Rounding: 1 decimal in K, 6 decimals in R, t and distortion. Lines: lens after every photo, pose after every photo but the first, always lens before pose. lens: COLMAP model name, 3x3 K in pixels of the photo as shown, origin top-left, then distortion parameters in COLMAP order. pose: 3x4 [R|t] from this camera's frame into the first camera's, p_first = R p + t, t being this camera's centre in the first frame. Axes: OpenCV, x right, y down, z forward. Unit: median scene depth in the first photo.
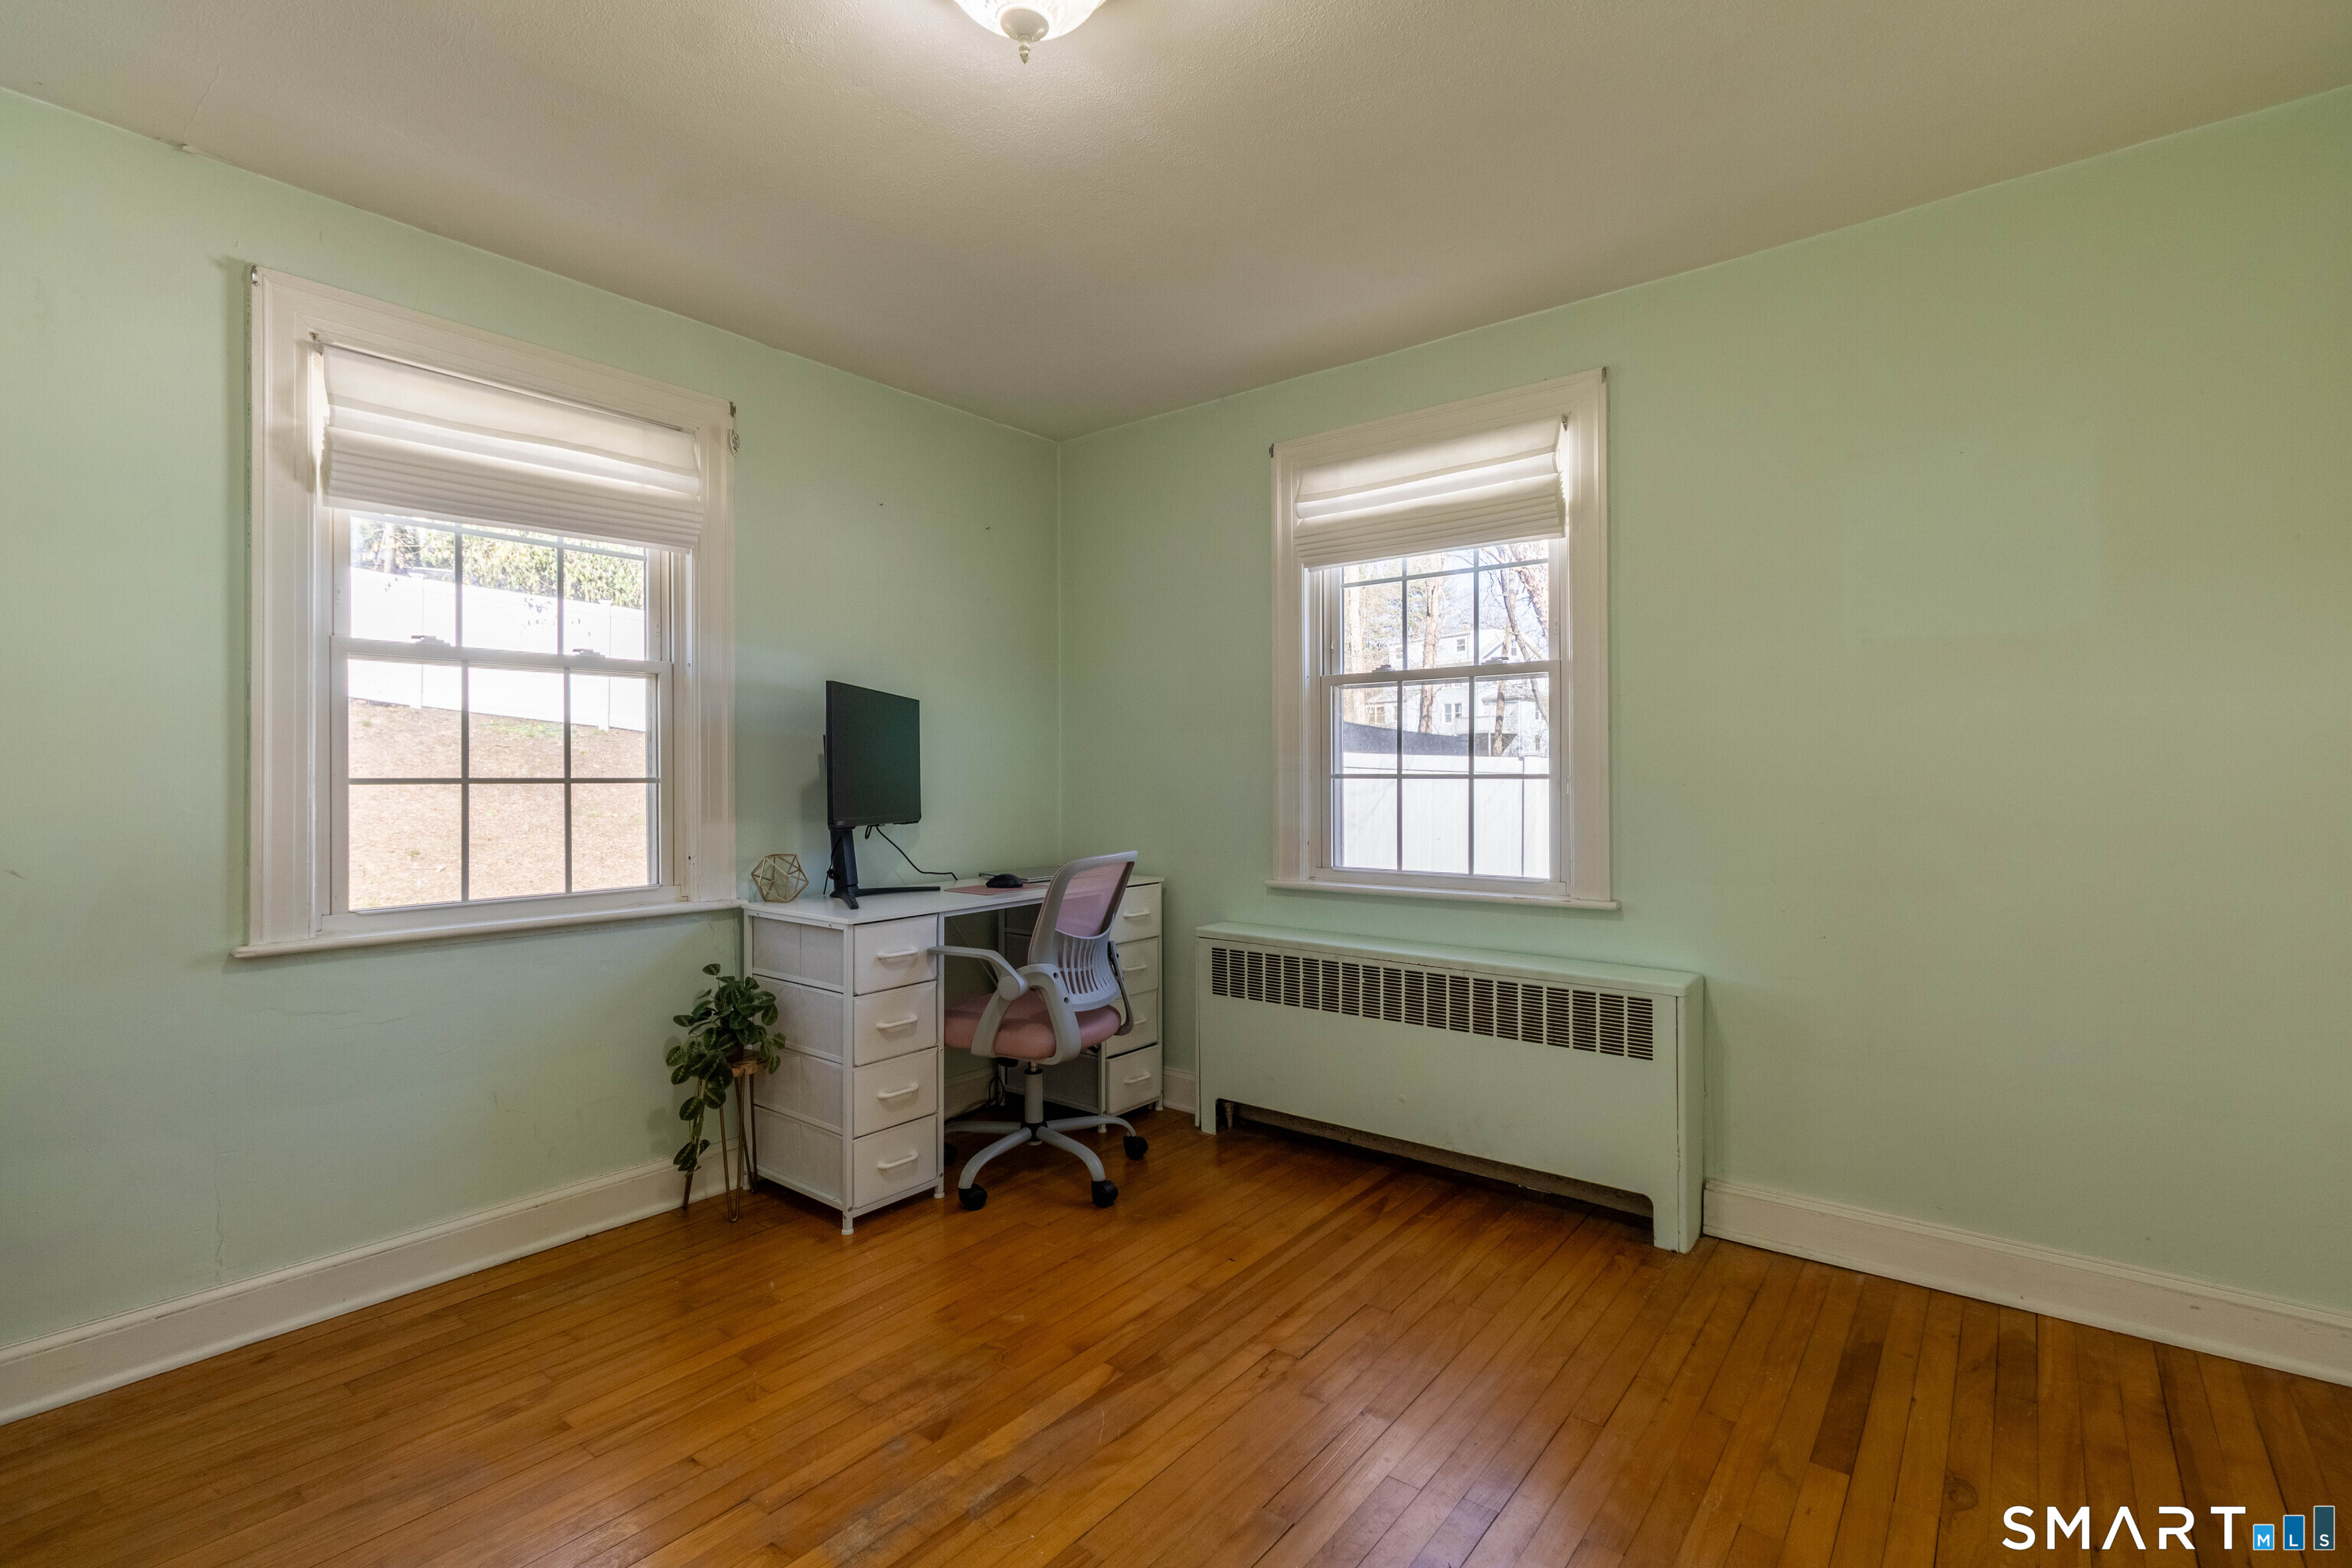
lens RADIAL K [[1077.6, 0, 1174.2], [0, 1077.6, 770.6], [0, 0, 1]] dist [0.002972, 0.000956]
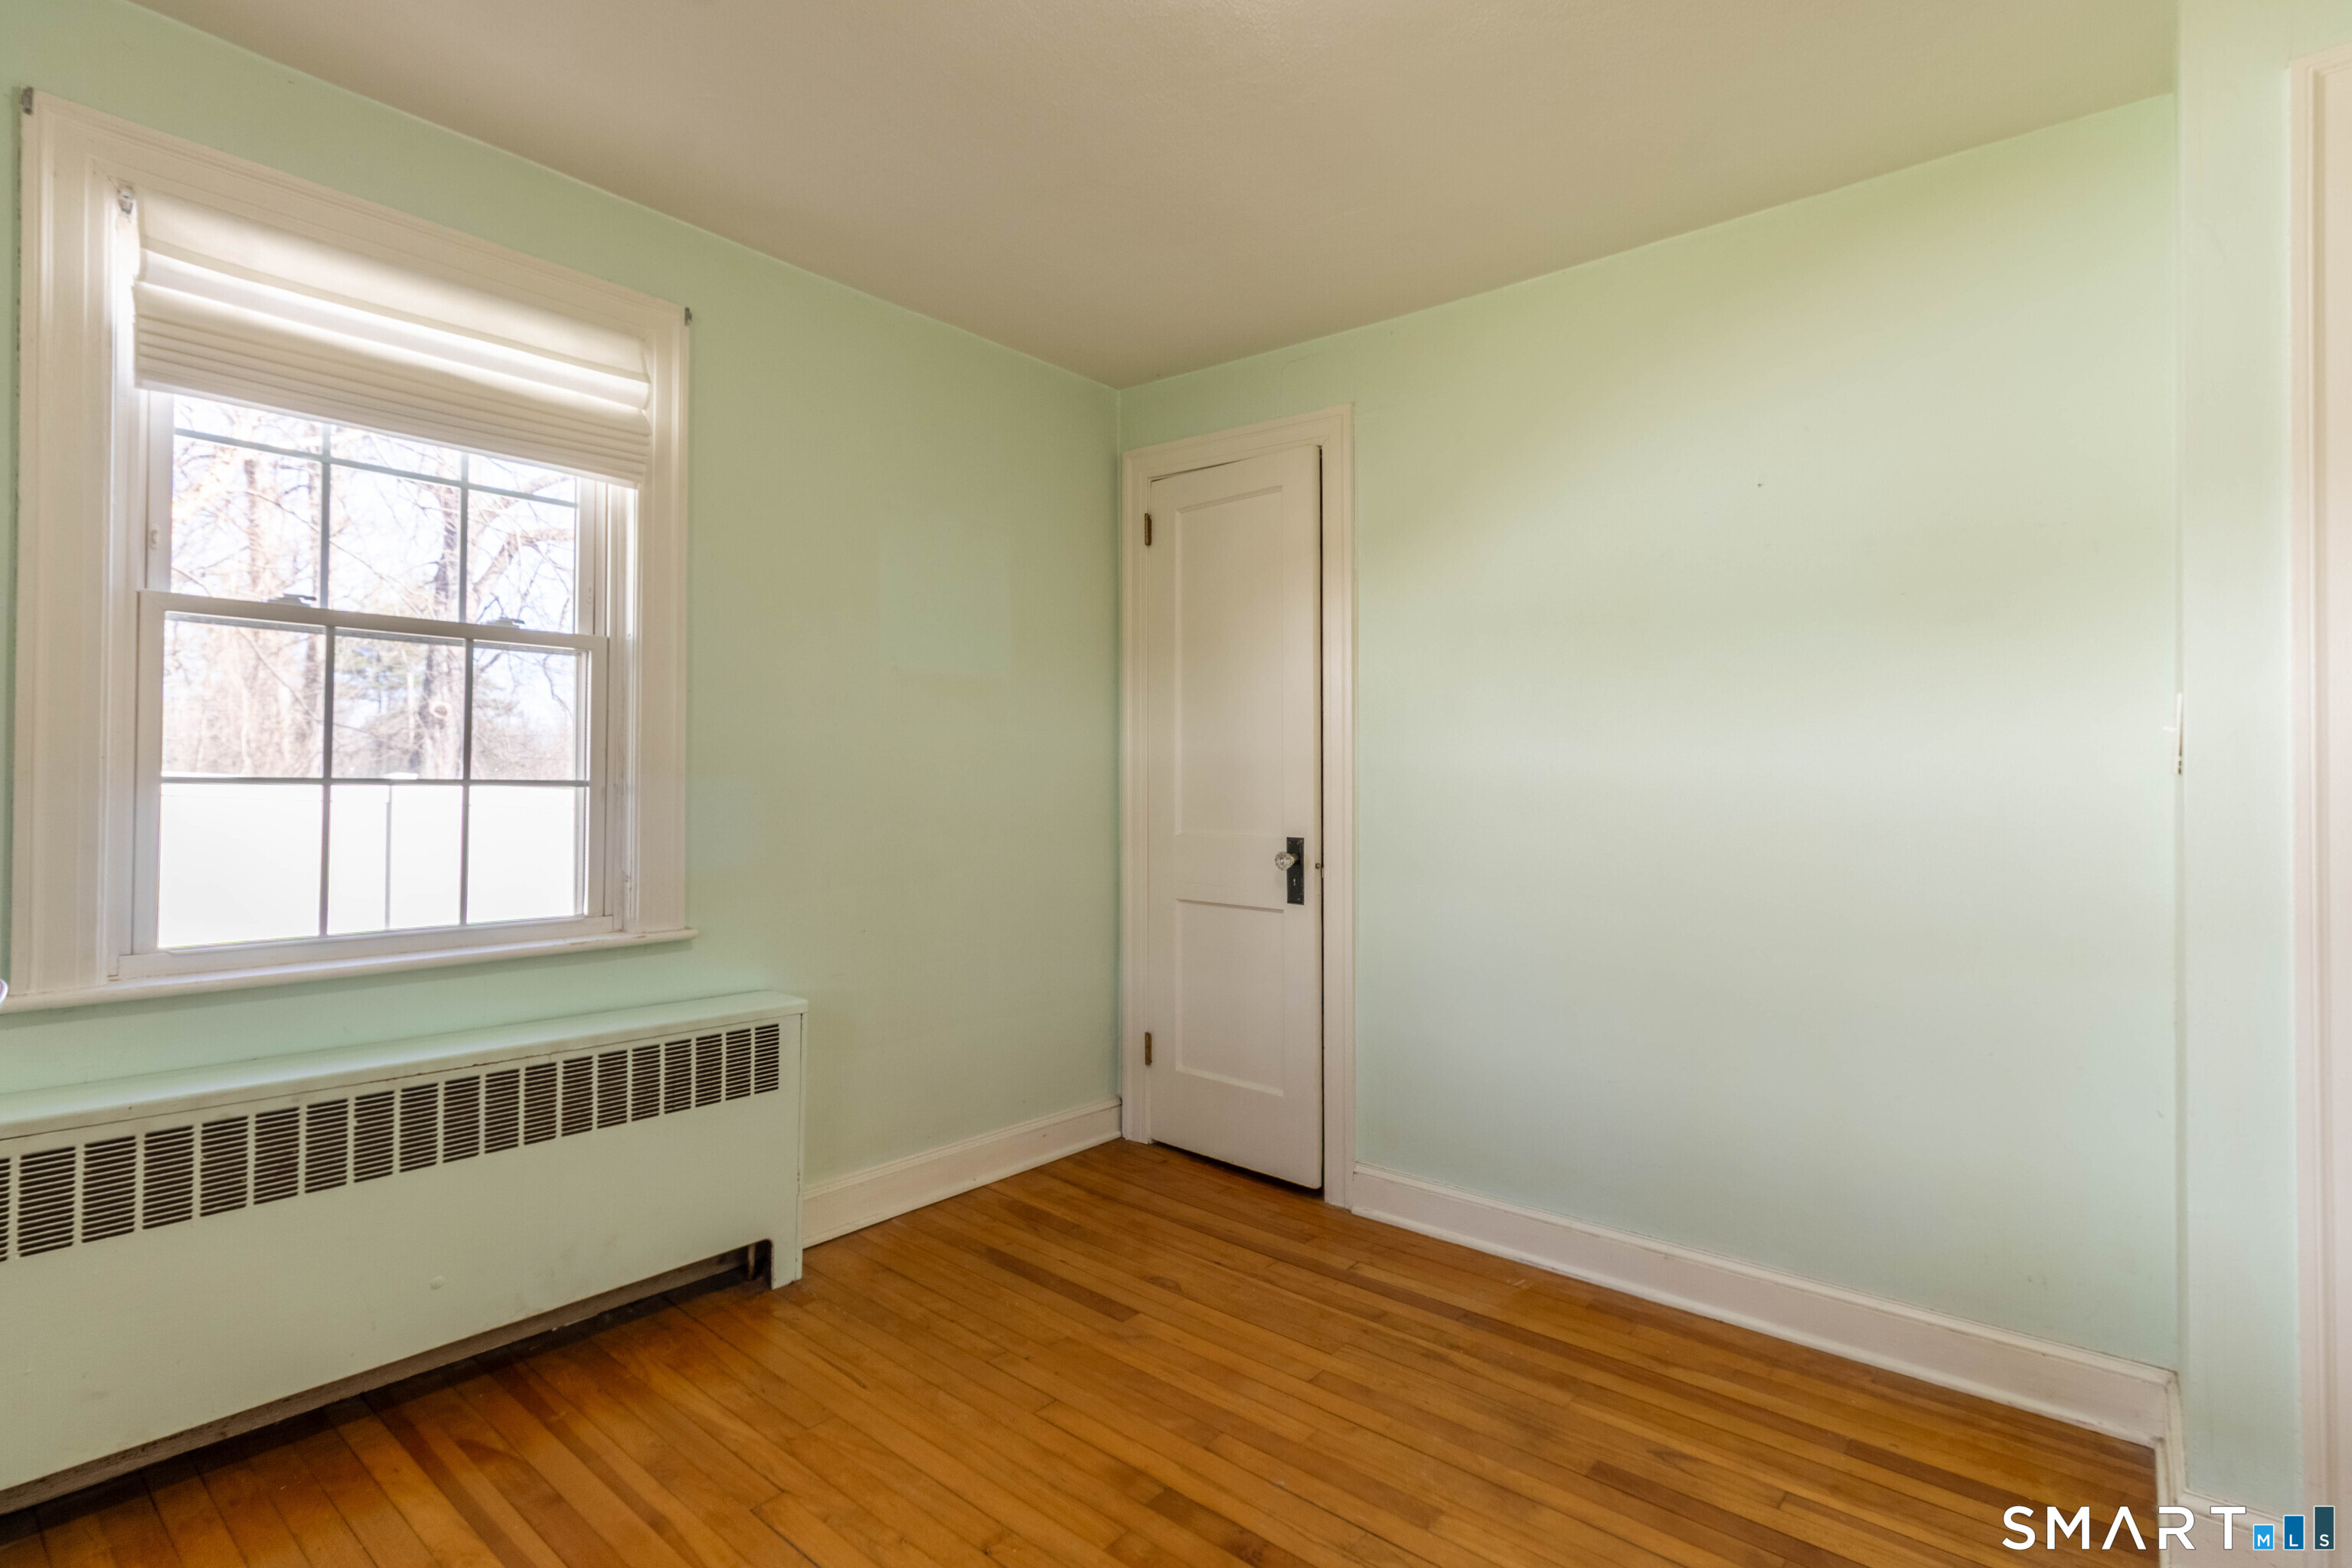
lens RADIAL K [[1122.0, 0, 1184.3], [0, 1122.0, 771.9], [0, 0, 1]] dist [0.000337, -0.000296]
pose [[0.031118, 0.012934, 0.999432, -0.506125], [-0.011433, 0.999855, -0.012584, 0.002806], [-0.999450, -0.011035, 0.031262, 0.607312]]
